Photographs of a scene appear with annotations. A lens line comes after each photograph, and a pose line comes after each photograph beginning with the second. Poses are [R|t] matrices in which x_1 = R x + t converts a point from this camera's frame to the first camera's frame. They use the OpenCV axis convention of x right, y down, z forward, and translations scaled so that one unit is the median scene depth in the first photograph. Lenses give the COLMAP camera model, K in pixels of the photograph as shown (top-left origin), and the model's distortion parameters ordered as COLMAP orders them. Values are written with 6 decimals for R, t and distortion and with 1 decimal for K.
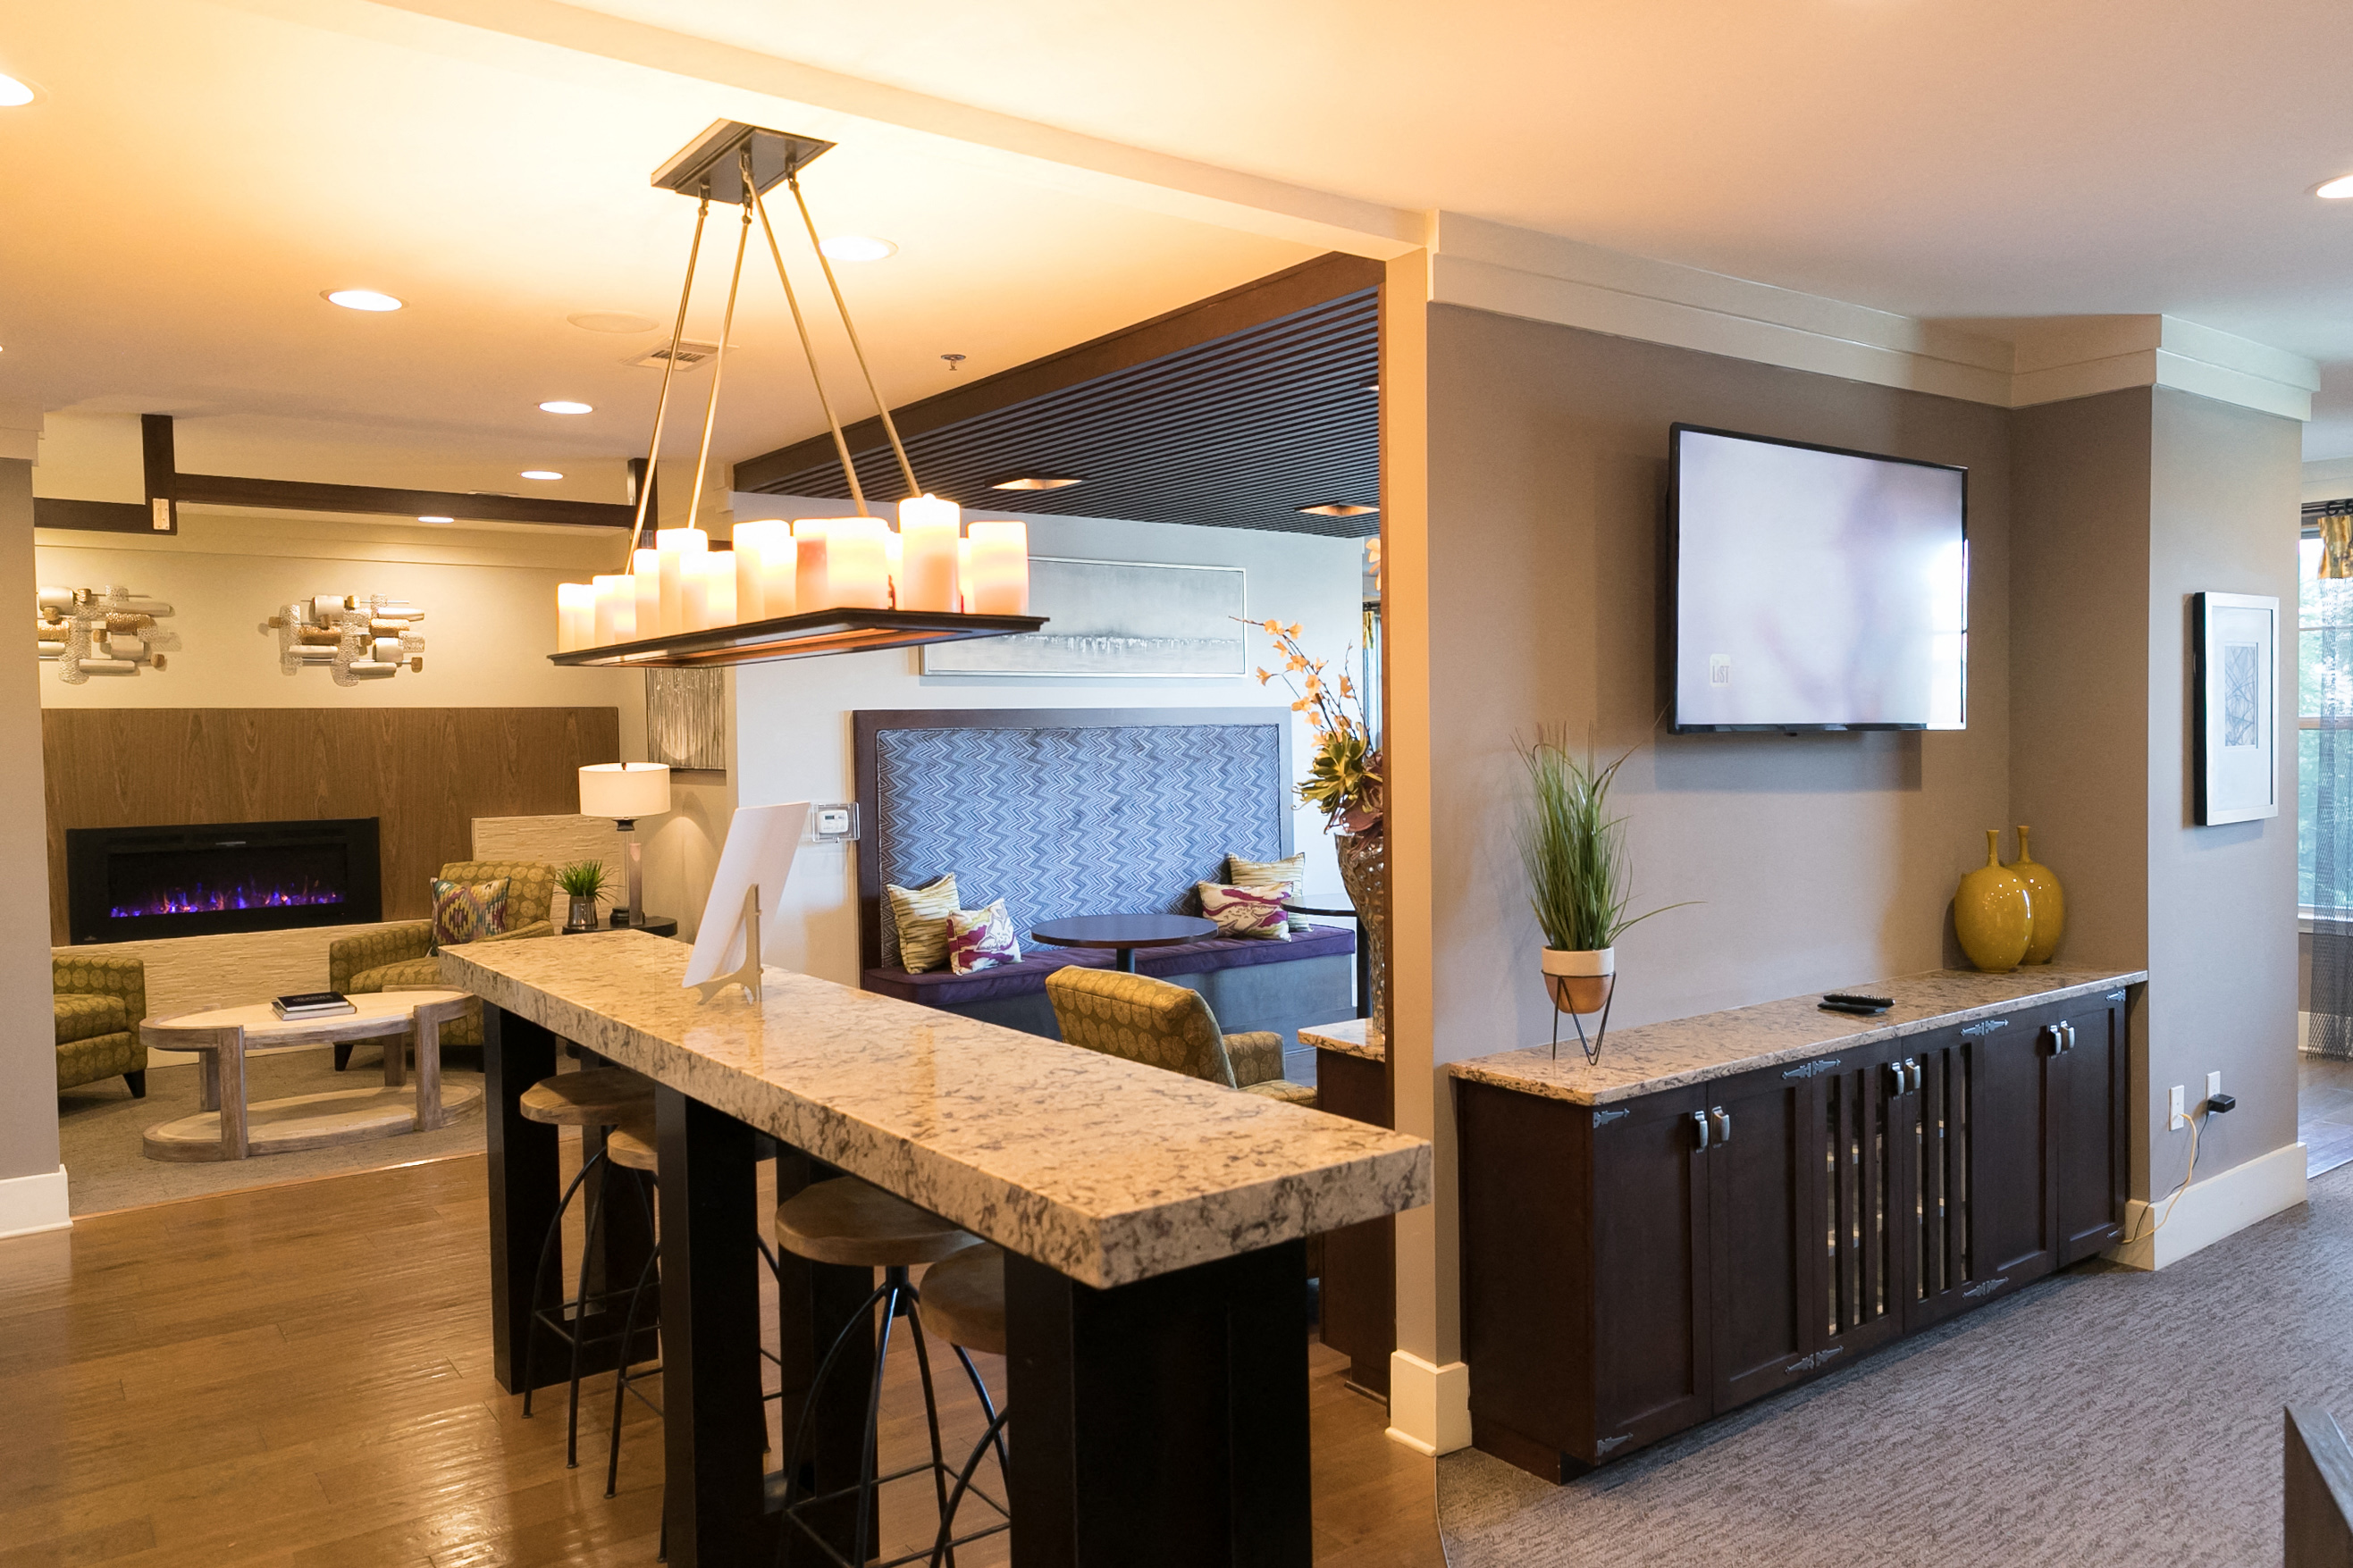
lens RADIAL K [[1675.2, 0, 1176.5], [0, 1675.2, 784.0], [0, 0, 1]] dist [0.029223, -0.003647]
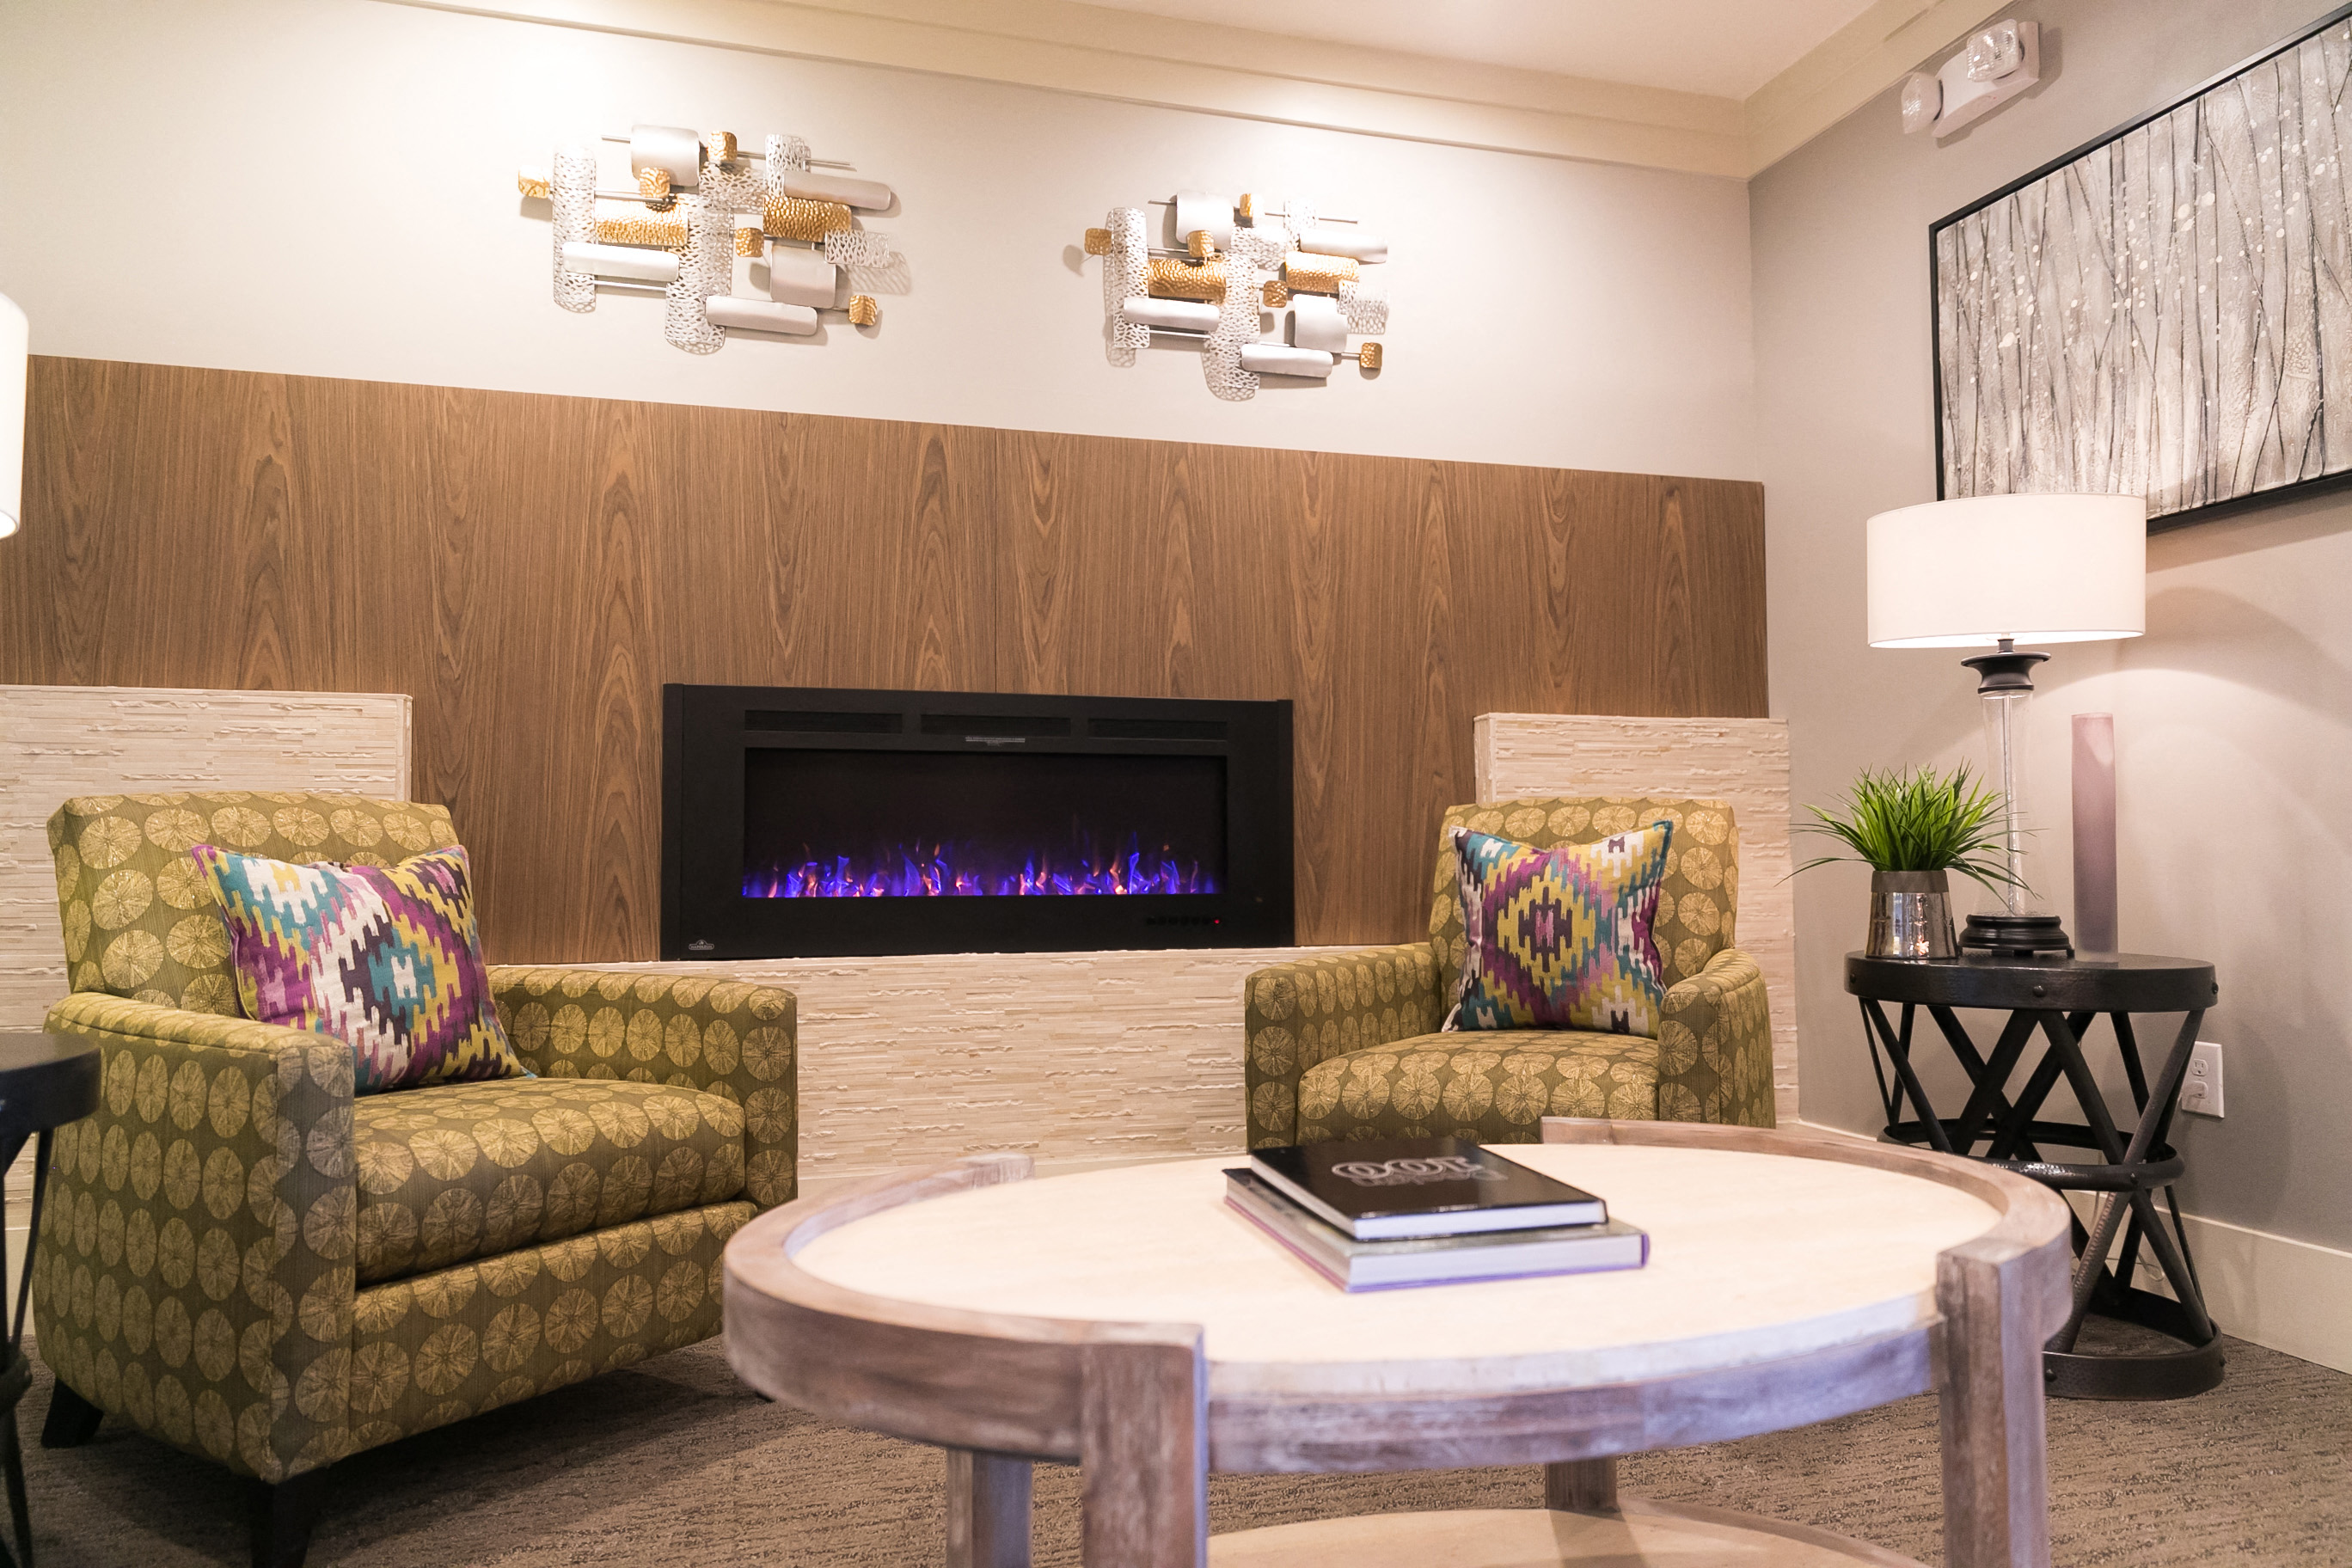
lens RADIAL K [[1549.0, 0, 1176.0], [0, 1549.0, 784.0], [0, 0, 1]] dist [0.023868, -0.002013]
pose [[0.941130, -0.008435, -0.337940, -0.368597], [-0.019896, 0.996574, -0.080282, 0.073374], [0.337460, 0.082280, 0.937737, 0.622523]]
